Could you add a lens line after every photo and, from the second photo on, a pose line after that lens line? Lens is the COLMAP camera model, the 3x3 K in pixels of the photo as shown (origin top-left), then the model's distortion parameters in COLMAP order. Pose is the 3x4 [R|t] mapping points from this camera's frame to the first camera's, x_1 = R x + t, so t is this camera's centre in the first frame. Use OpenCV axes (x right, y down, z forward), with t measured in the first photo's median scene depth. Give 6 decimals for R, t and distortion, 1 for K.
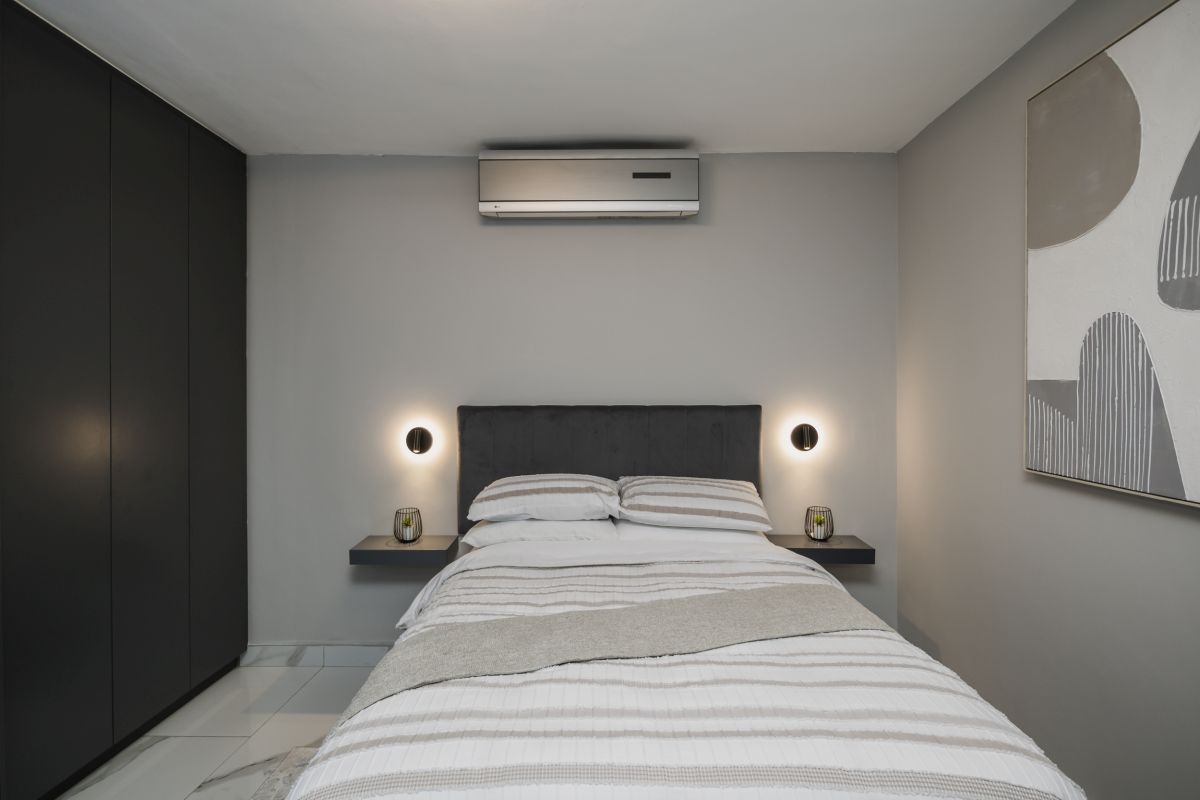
lens RADIAL K [[609.8, 0, 613.2], [0, 609.8, 402.7], [0, 0, 1]] dist [-0.004723, -0.000191]
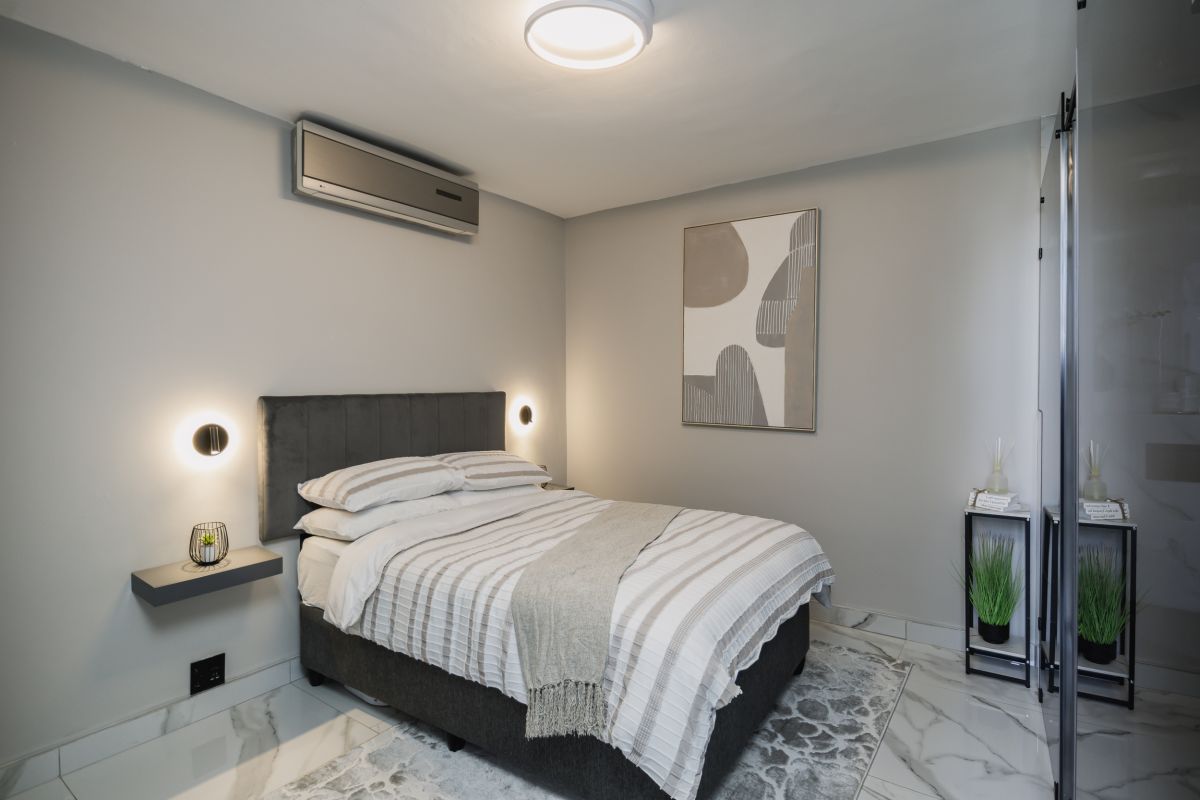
lens RADIAL K [[609.8, 0, 613.2], [0, 609.8, 402.7], [0, 0, 1]] dist [-0.004723, -0.000191]
pose [[0.546488, -0.028036, 0.836997, -0.809473], [0.015387, 0.999607, 0.023437, 0.000886], [-0.837325, 0.000071, 0.546705, 0.108633]]
